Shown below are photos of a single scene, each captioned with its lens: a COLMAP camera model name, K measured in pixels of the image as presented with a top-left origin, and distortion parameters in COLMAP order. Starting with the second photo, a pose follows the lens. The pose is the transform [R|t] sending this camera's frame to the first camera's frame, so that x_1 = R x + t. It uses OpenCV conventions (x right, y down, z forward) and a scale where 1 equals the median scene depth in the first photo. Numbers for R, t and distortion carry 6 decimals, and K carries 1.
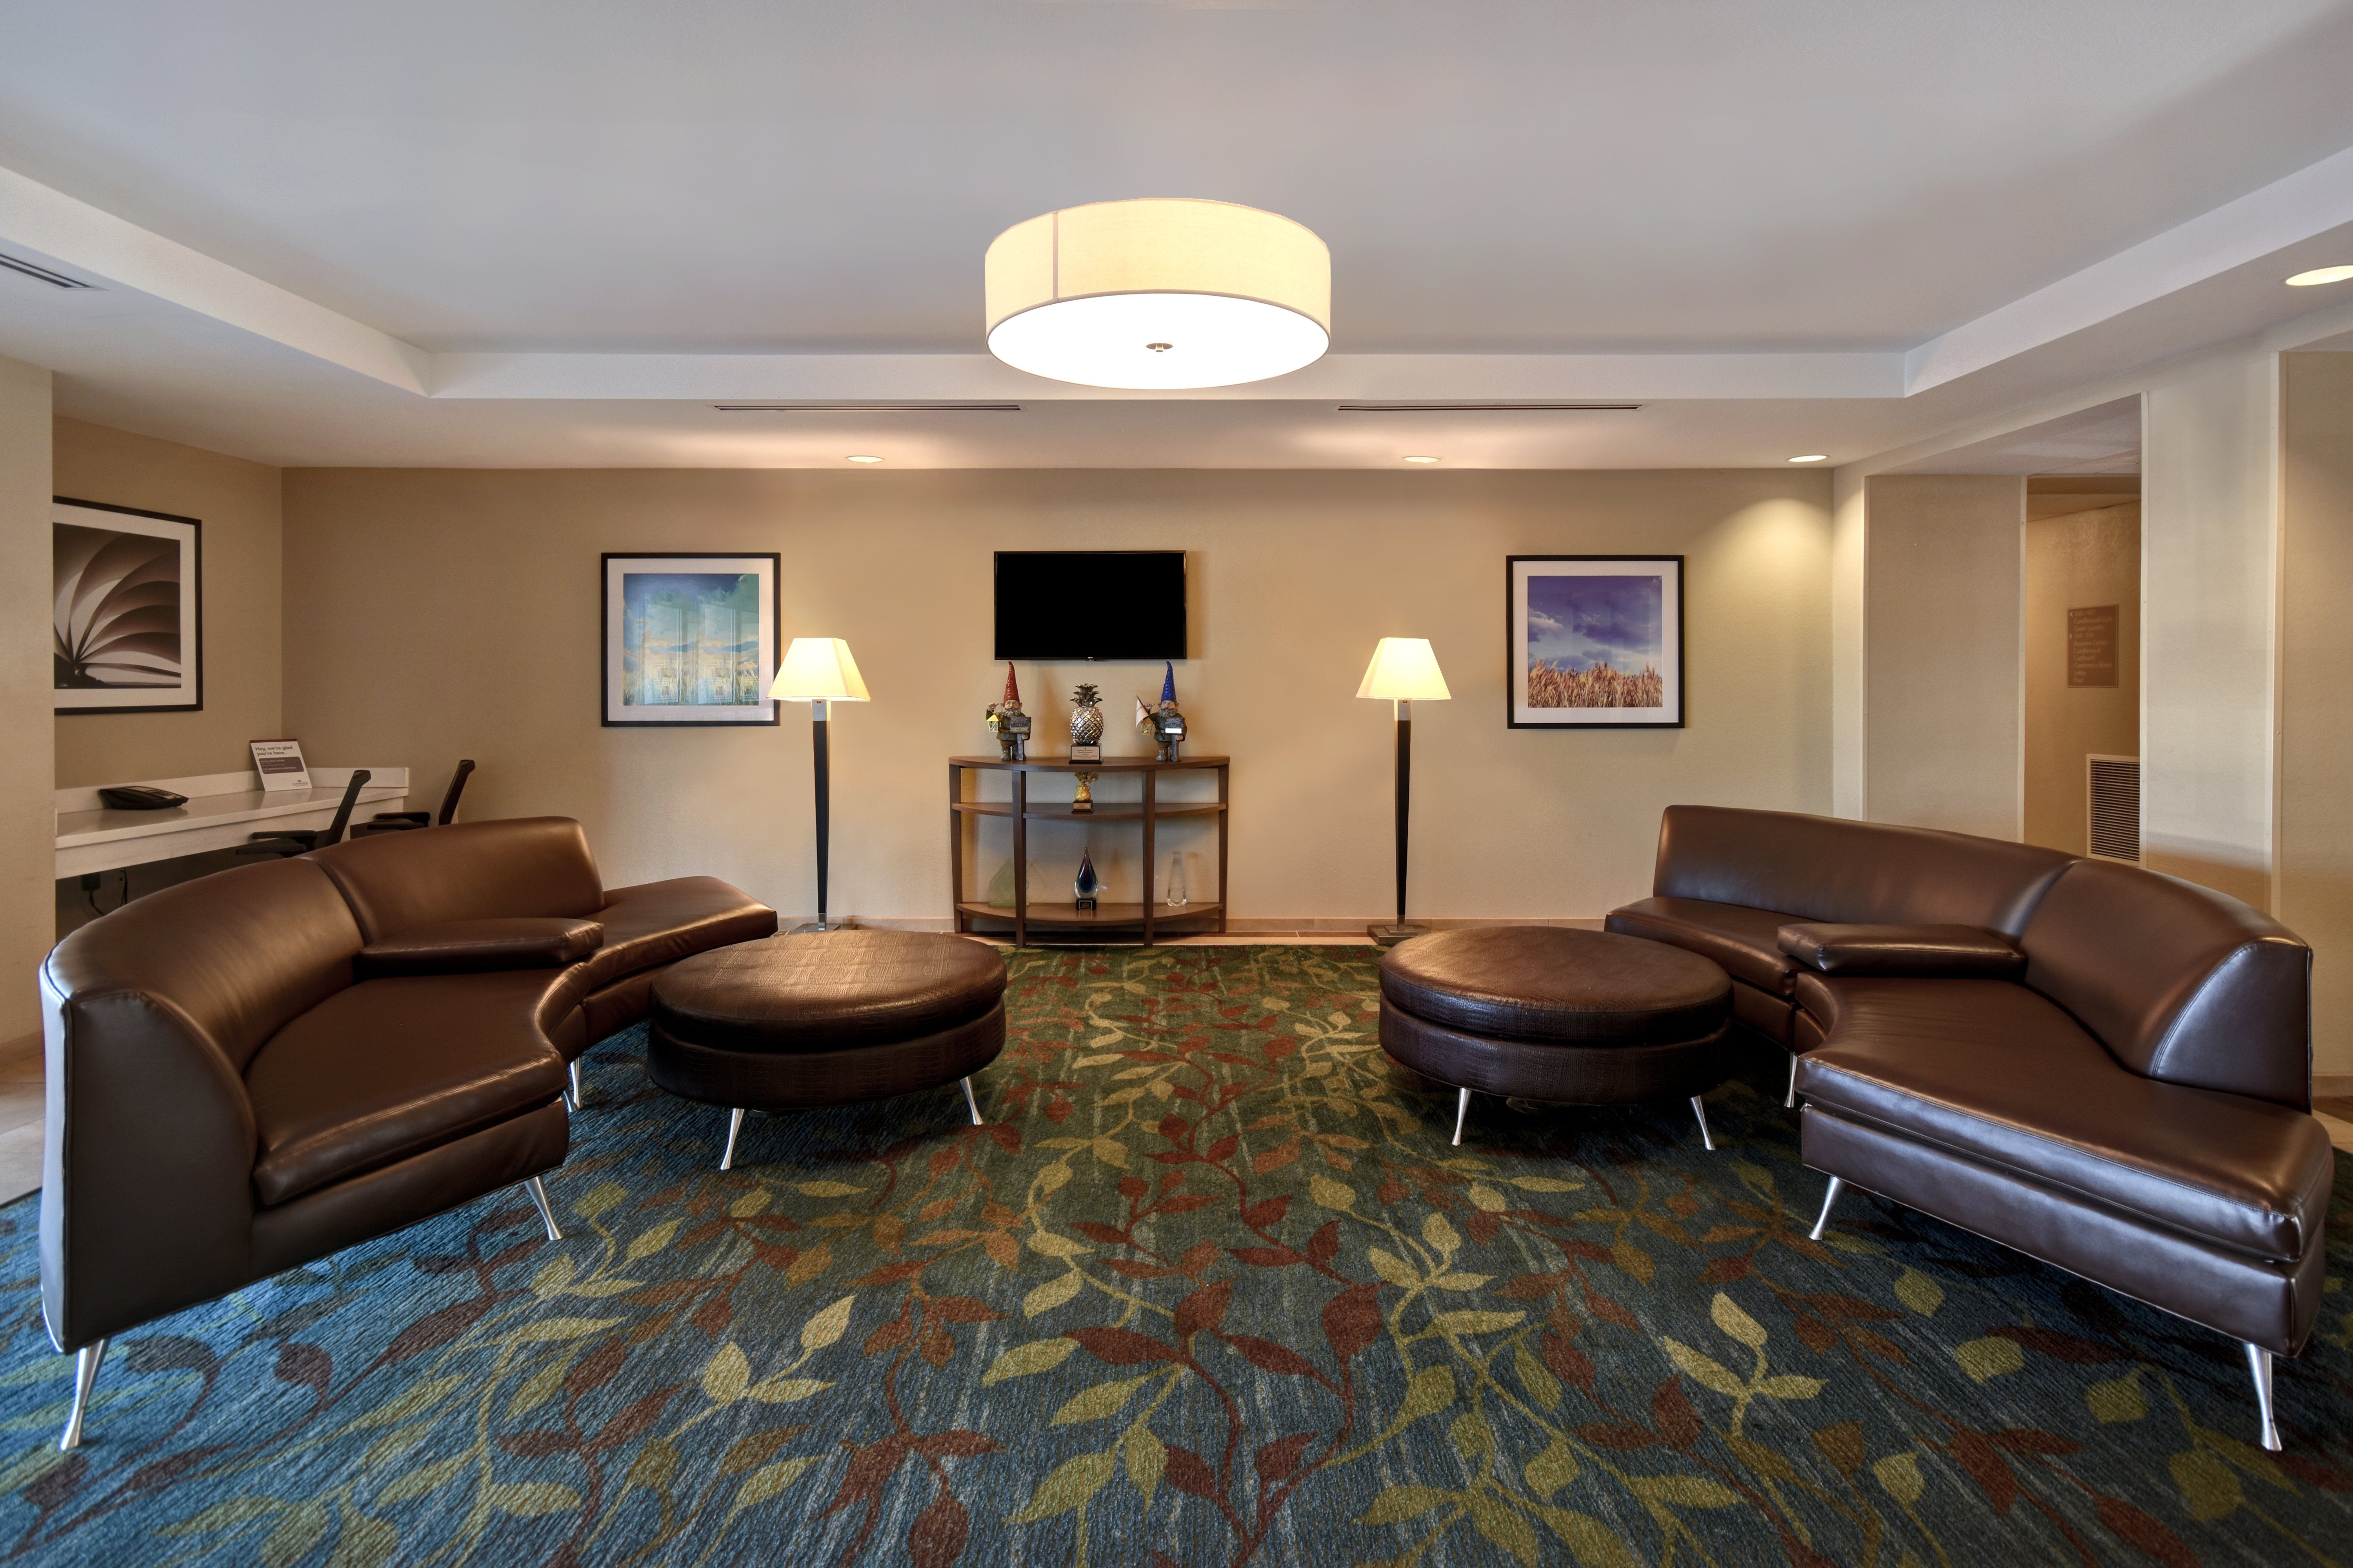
lens RADIAL K [[1219.4, 0, 1207.2], [0, 1219.4, 672.5], [0, 0, 1]] dist [0.017424, -0.009241]
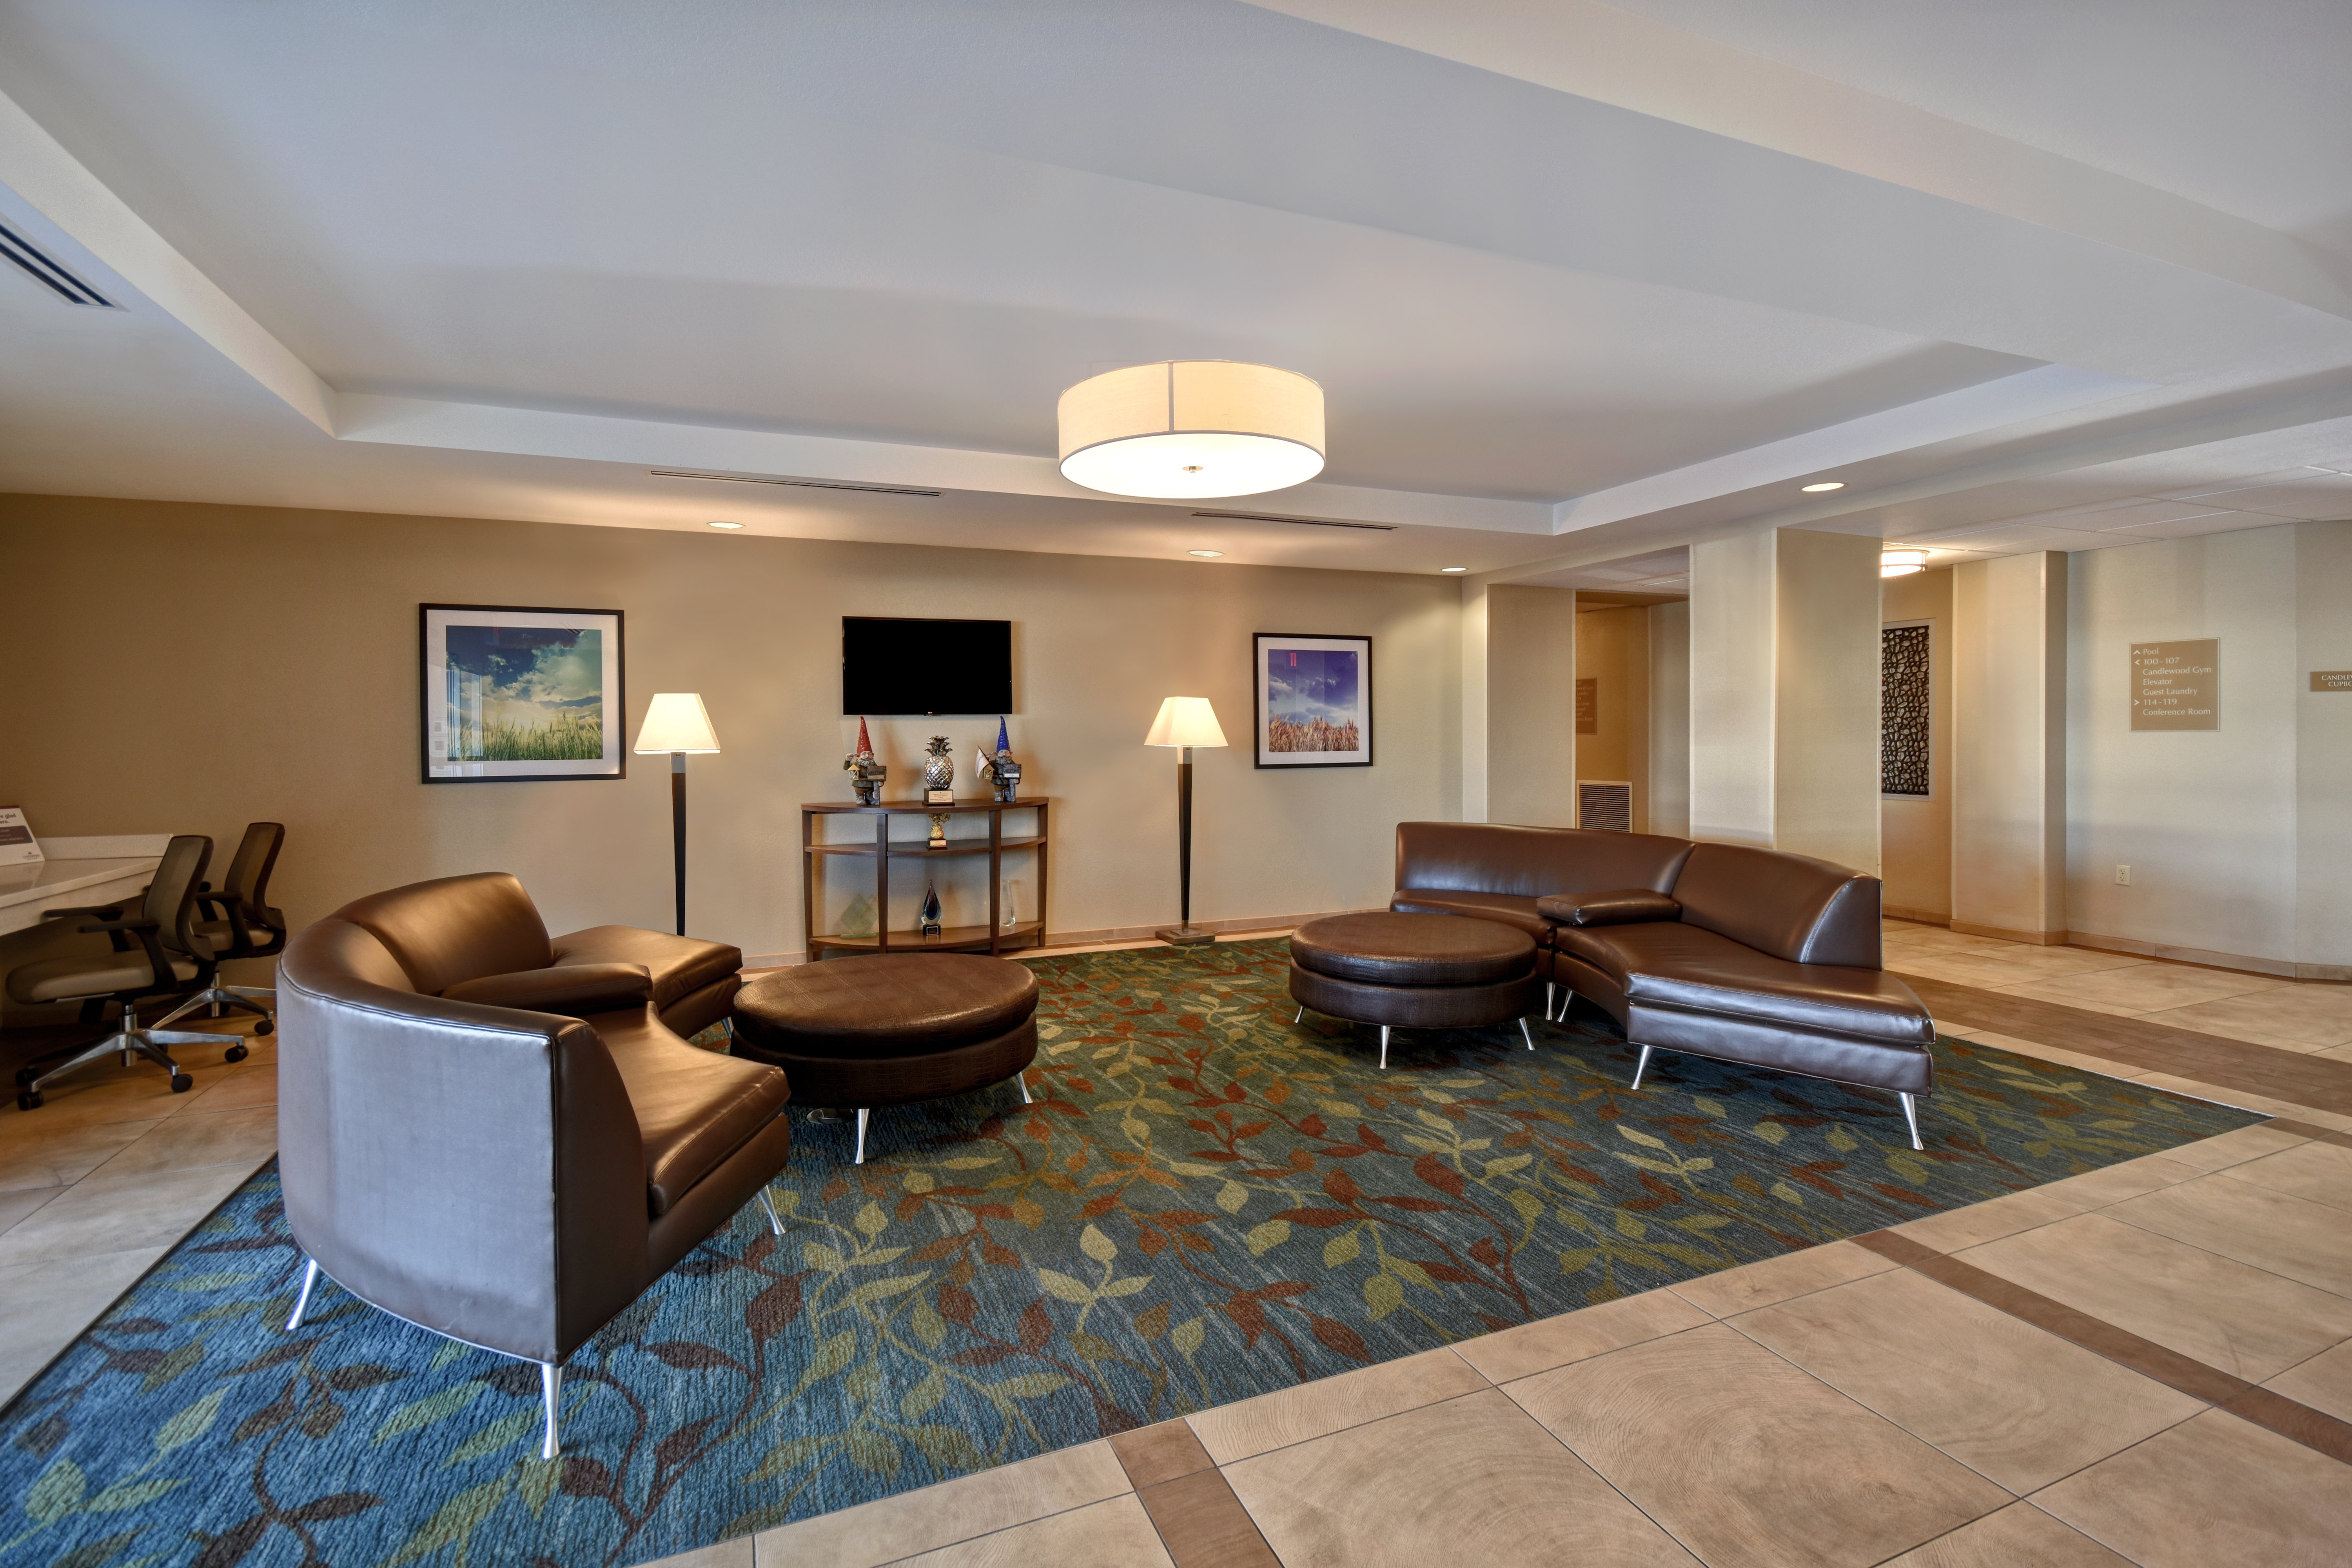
lens RADIAL K [[1101.5, 0, 1175.6], [0, 1101.5, 732.4], [0, 0, 1]] dist [-0.001615, 0.000523]
pose [[0.923945, -0.005329, 0.382487, -0.327466], [0.002673, 0.999968, 0.007475, -0.001275], [-0.382515, -0.005884, 0.923930, -0.035961]]
